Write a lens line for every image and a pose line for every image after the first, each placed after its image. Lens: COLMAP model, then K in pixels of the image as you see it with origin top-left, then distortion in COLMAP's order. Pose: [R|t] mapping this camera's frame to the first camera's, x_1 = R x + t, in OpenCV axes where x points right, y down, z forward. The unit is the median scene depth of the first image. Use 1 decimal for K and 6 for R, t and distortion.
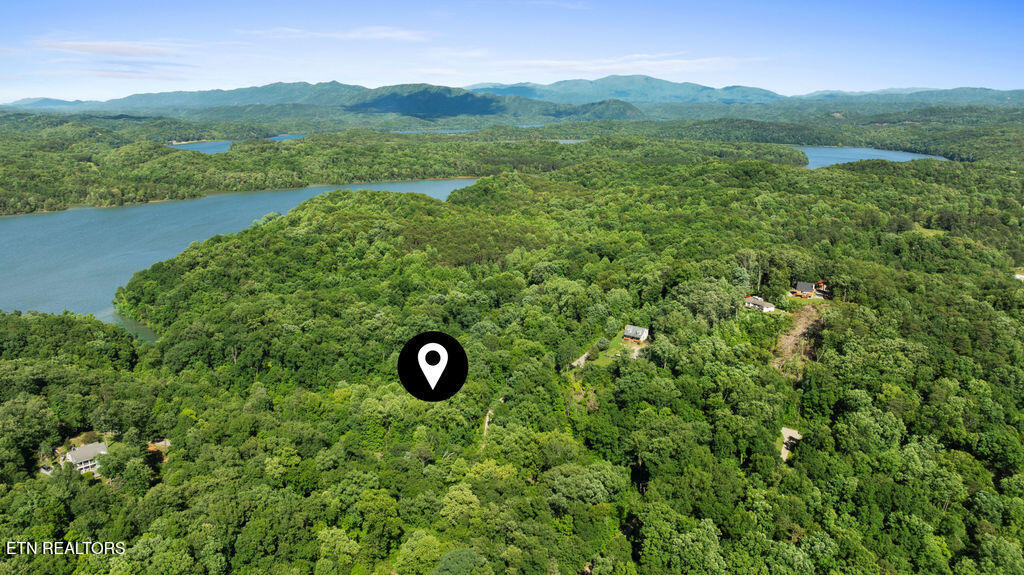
lens RADIAL K [[723.5, 0, 511.5], [0, 723.5, 286.7], [0, 0, 1]] dist [-0.045197, 0.045534]
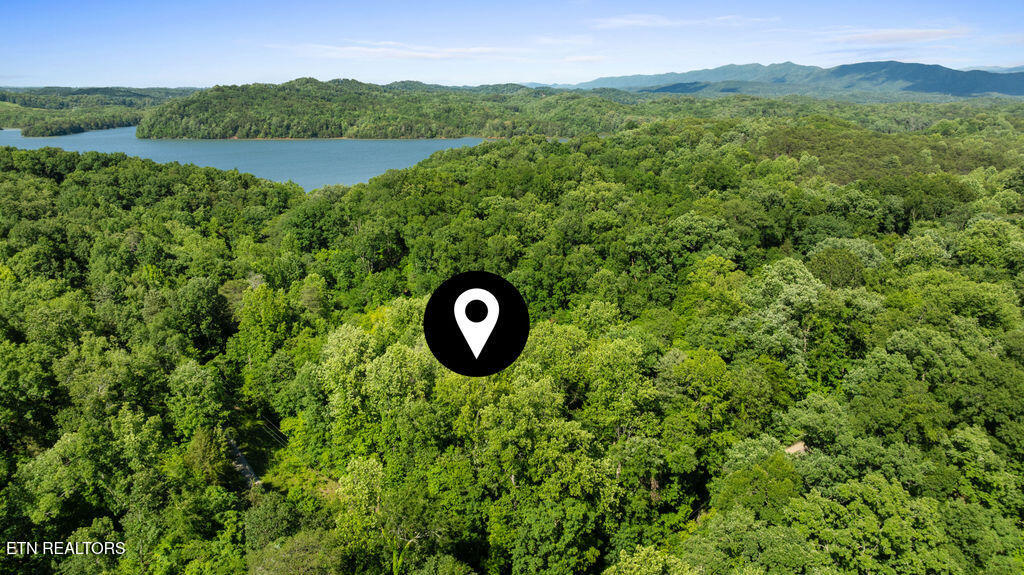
lens RADIAL K [[723.5, 0, 510.4], [0, 723.5, 288.1], [0, 0, 1]] dist [-0.045197, 0.045534]
pose [[0.829513, 0.159010, -0.535374, 0.022486], [-0.149855, 0.986830, 0.060909, 0.072498], [0.538008, 0.029704, 0.842416, 0.513820]]
